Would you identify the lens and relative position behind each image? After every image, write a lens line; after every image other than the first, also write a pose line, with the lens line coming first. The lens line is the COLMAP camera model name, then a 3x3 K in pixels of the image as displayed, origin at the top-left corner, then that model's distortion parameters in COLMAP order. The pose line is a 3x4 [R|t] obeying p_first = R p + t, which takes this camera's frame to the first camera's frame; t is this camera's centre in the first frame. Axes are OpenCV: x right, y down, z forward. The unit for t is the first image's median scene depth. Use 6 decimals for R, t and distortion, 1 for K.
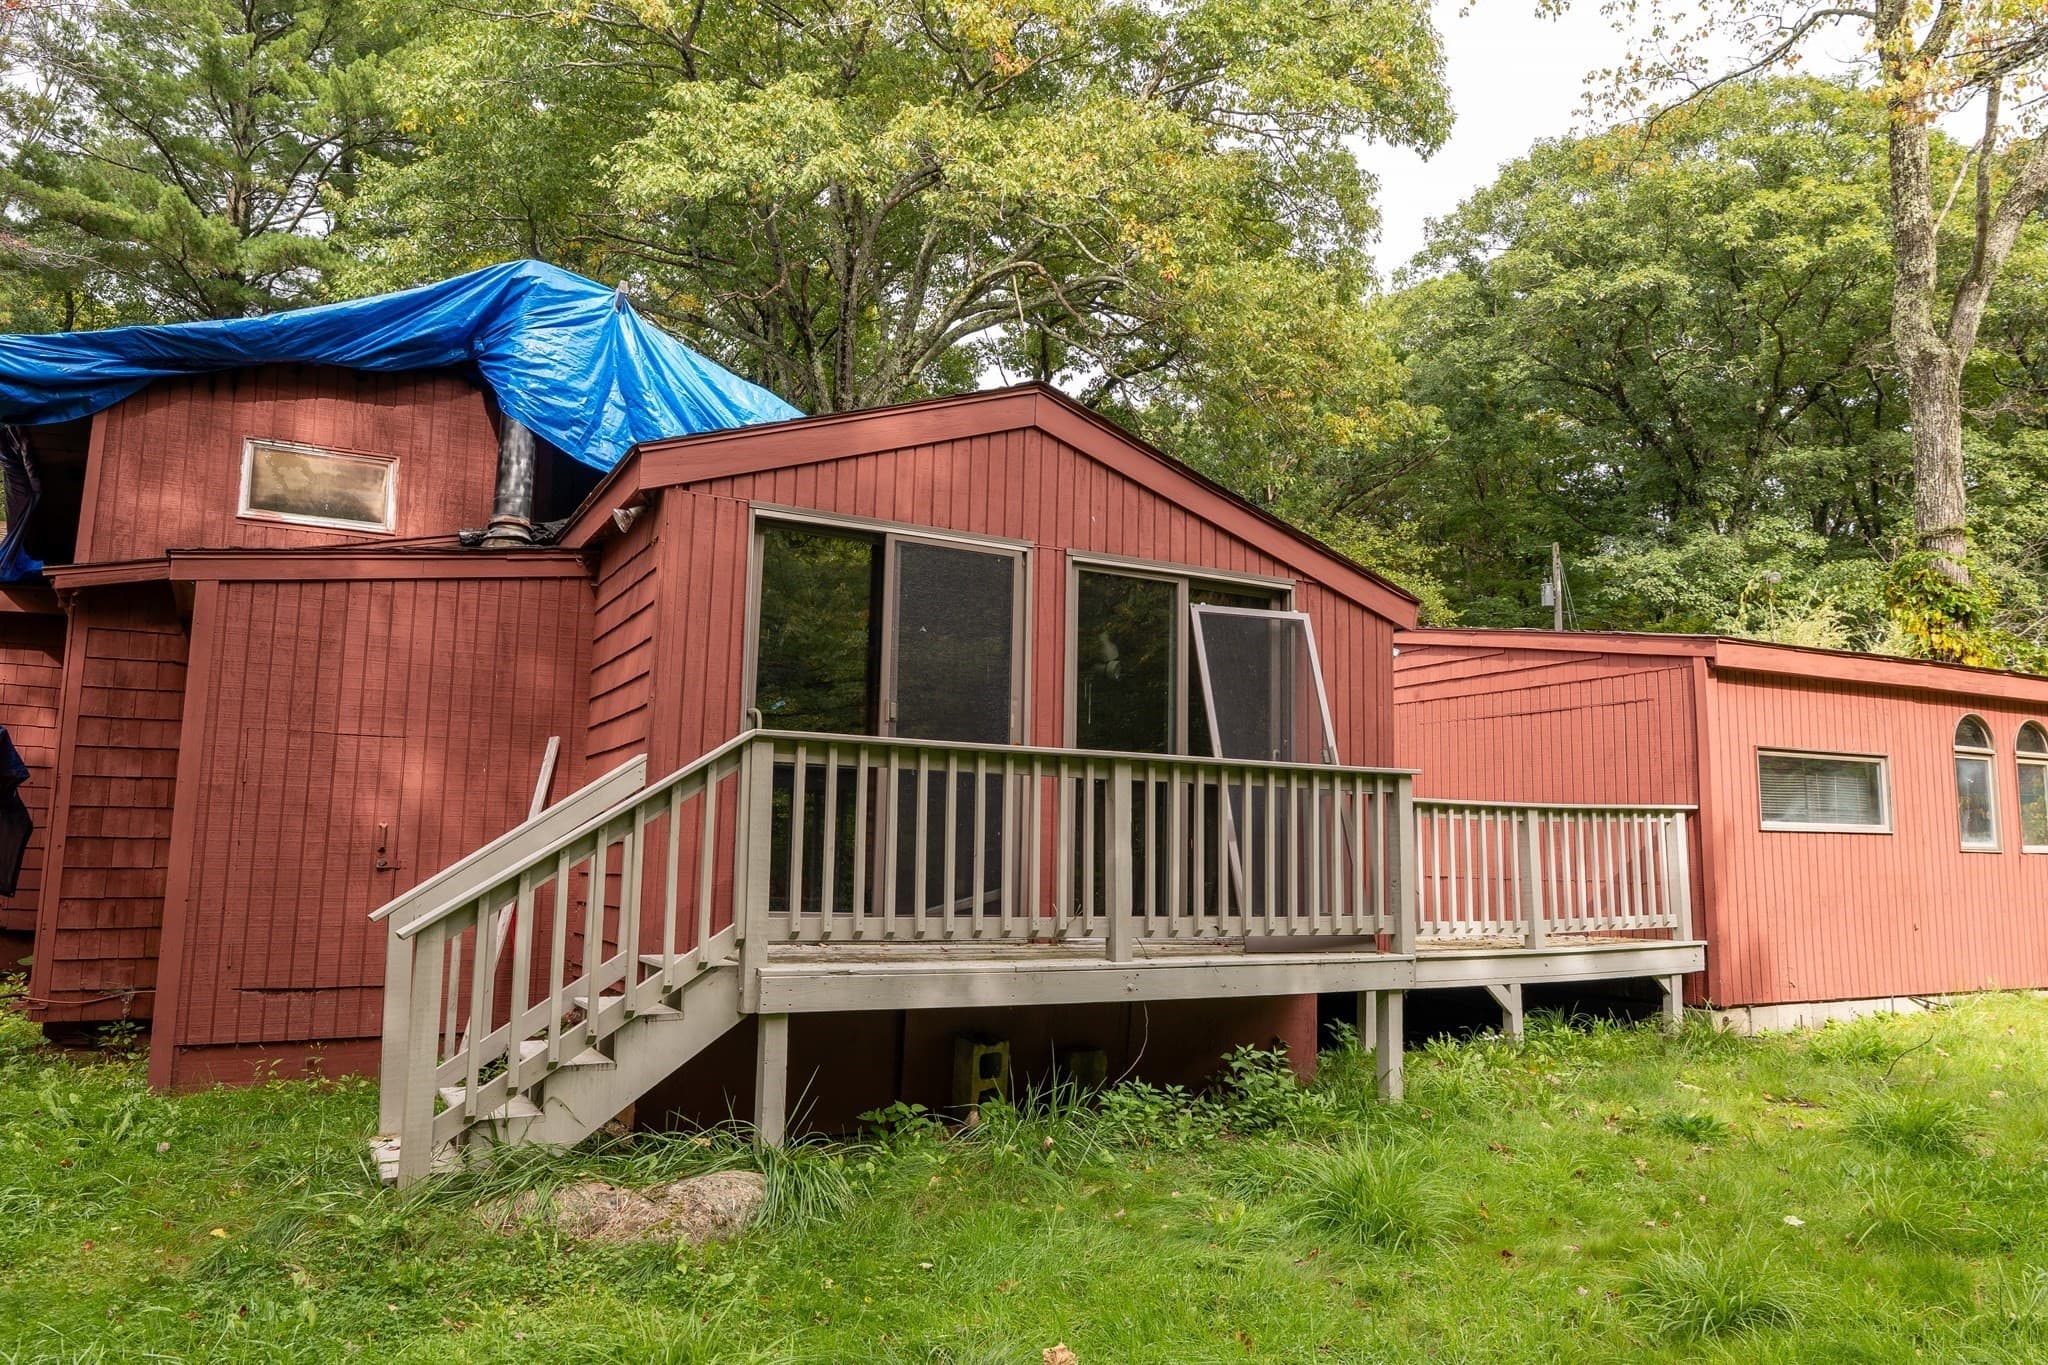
lens RADIAL K [[1415.4, 0, 1024.0], [0, 1415.4, 682.5], [0, 0, 1]] dist [0.002644, 0.002378]
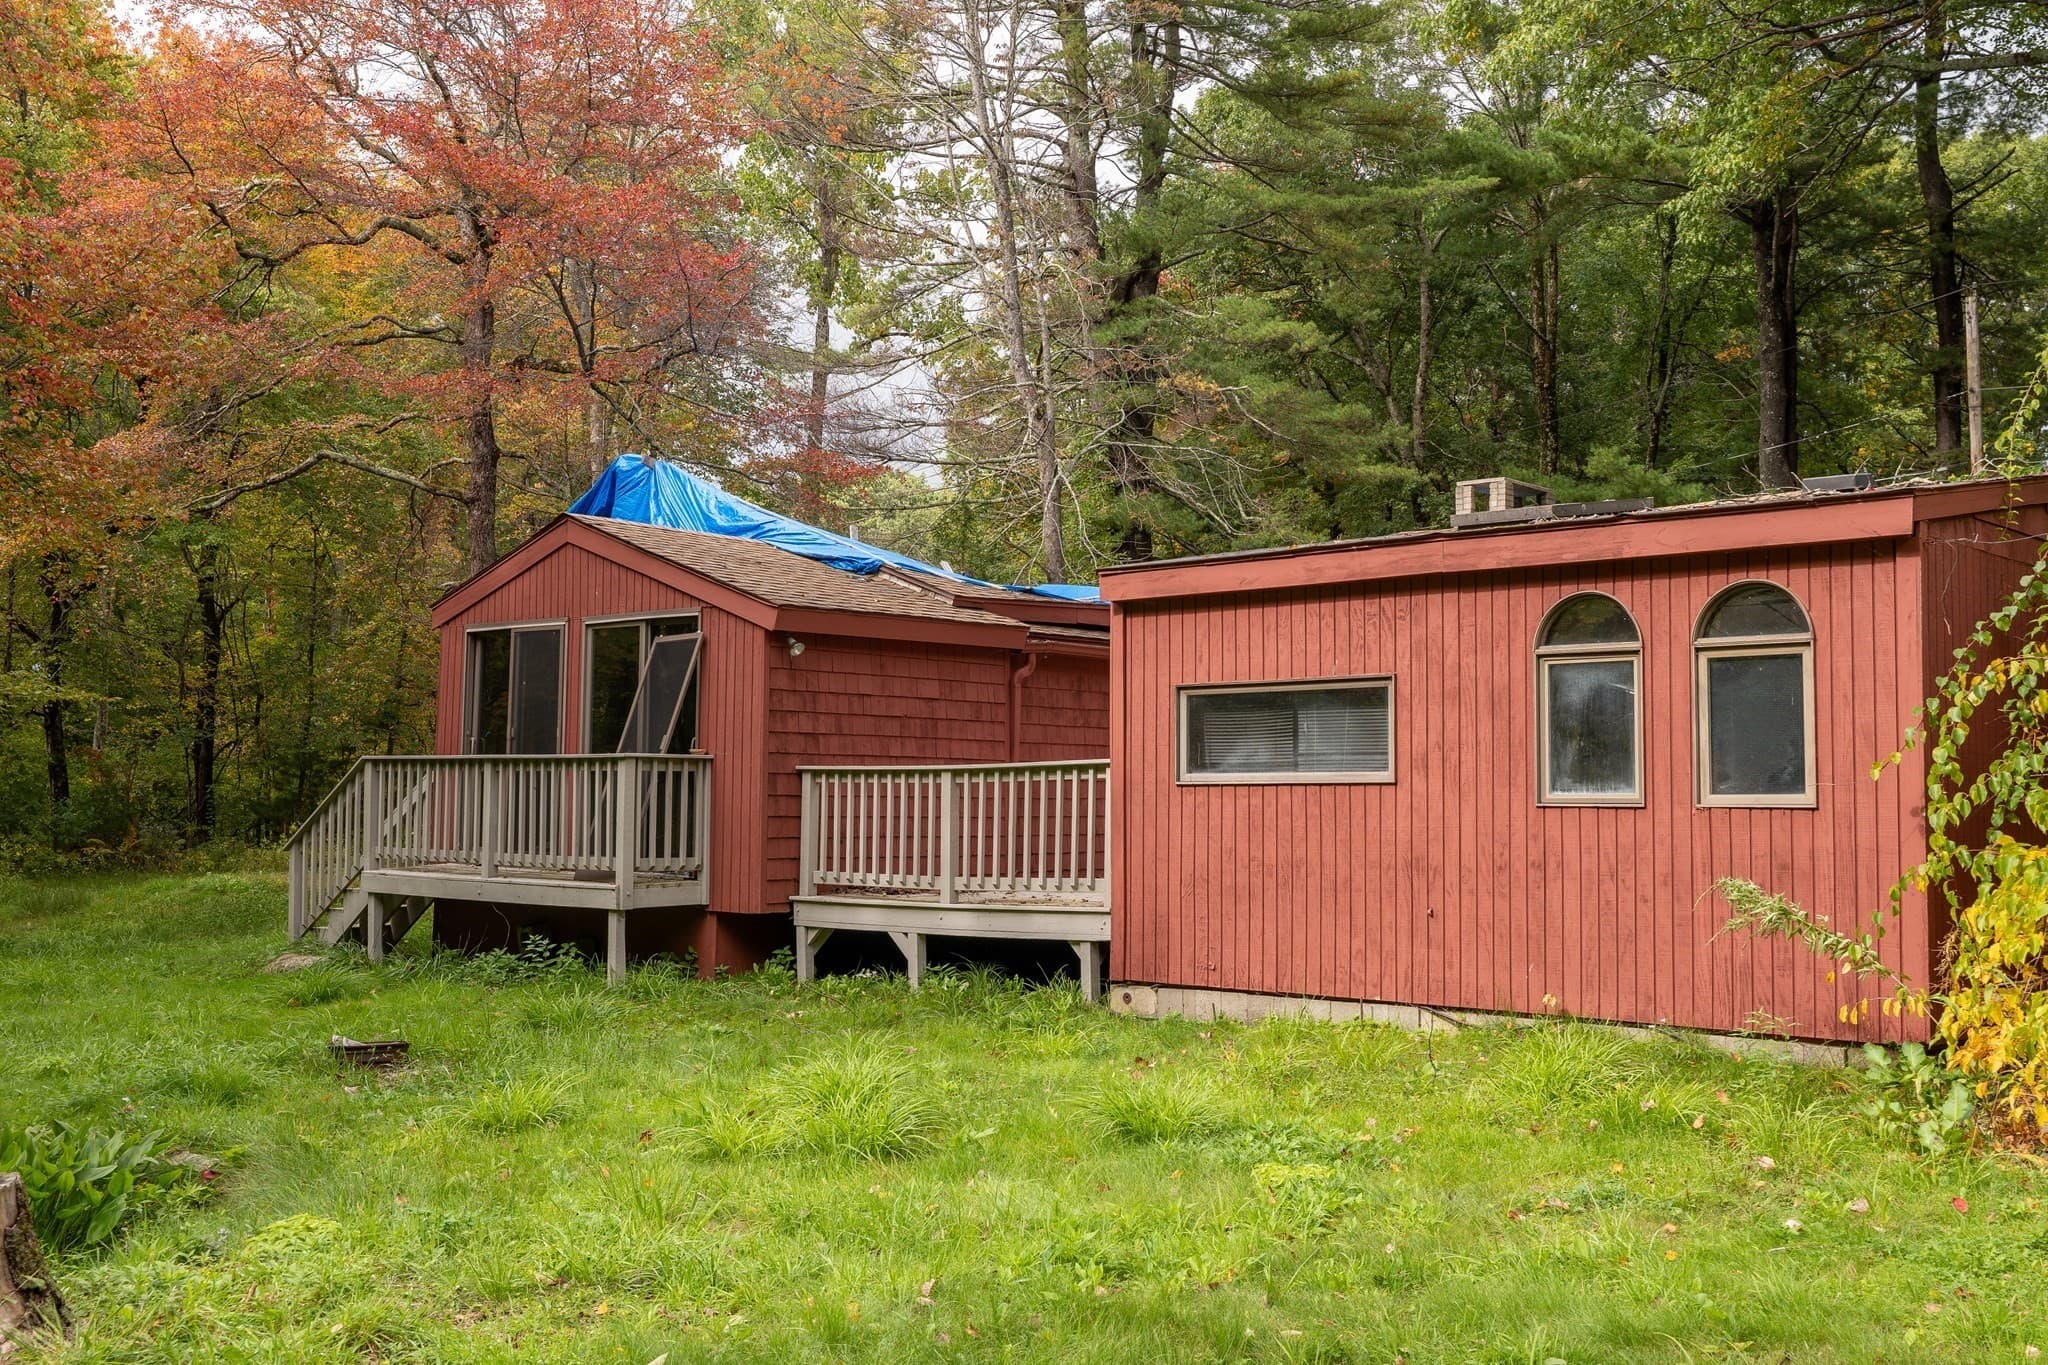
lens RADIAL K [[2029.2, 0, 1024.0], [0, 2029.2, 682.5], [0, 0, 1]] dist [-0.000469, -0.005763]
pose [[0.335277, -0.065221, -0.939859, 1.826238], [0.114913, 0.992983, -0.027914, 0.074389], [0.935085, -0.098643, 0.340419, 0.561488]]
